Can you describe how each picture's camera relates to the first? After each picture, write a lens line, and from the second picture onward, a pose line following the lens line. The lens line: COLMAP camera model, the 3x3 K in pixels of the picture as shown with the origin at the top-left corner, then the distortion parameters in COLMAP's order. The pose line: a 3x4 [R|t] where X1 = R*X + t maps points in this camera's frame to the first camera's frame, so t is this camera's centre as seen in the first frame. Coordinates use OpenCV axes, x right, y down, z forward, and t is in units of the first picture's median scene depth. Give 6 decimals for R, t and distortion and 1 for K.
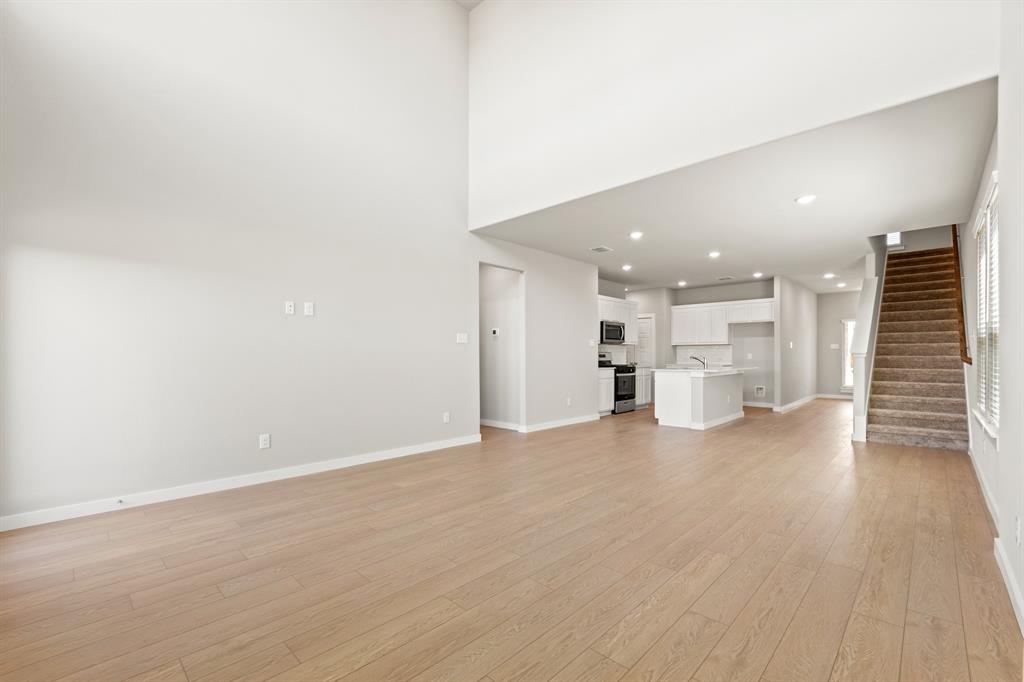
lens RADIAL K [[441.9, 0, 514.3], [0, 441.9, 357.2], [0, 0, 1]] dist [-0.007551, 0.000799]
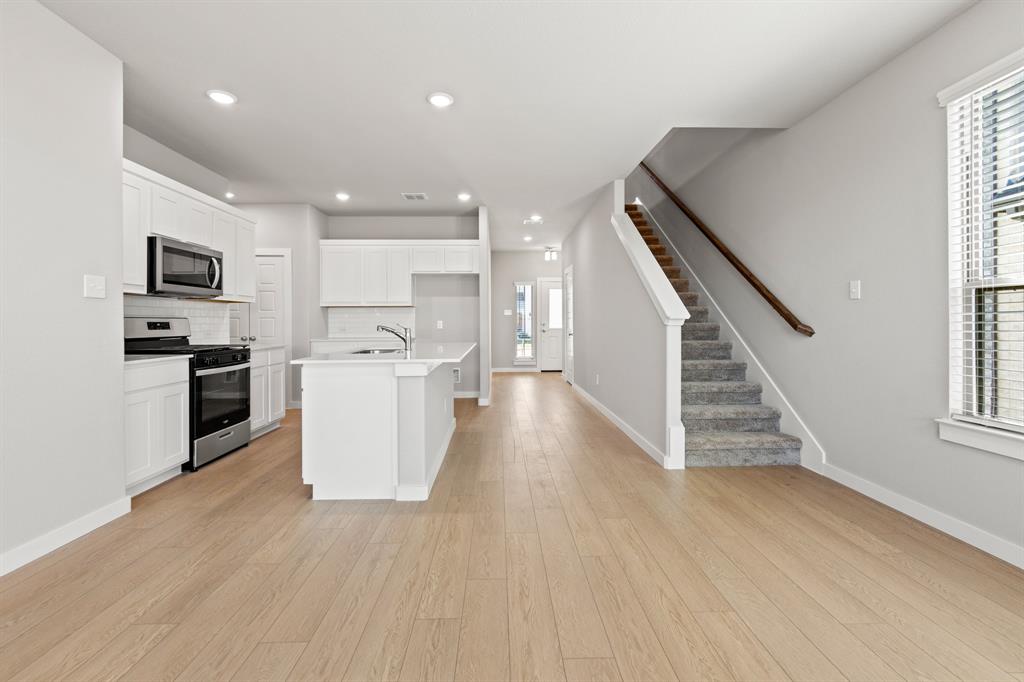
lens RADIAL K [[441.9, 0, 519.3], [0, 441.9, 323.4], [0, 0, 1]] dist [-0.007551, 0.000799]
pose [[0.693520, -0.004178, 0.720425, 0.135991], [0.004942, 0.999987, 0.001042, -0.003582], [-0.720421, 0.002838, 0.693532, 0.471701]]
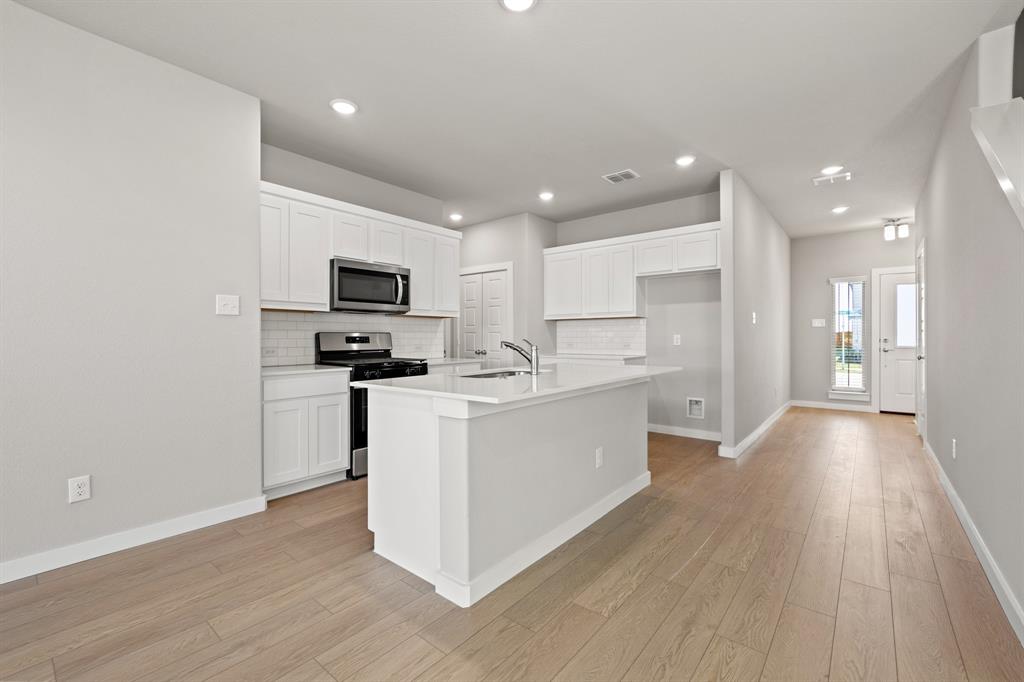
lens RADIAL K [[441.9, 0, 509.4], [0, 441.9, 337.0], [0, 0, 1]] dist [-0.007551, 0.000799]
pose [[0.997301, -0.001296, 0.073416, 0.319461], [0.001521, 0.999994, -0.003017, -0.003910], [-0.073412, 0.003120, 0.997297, 0.529635]]
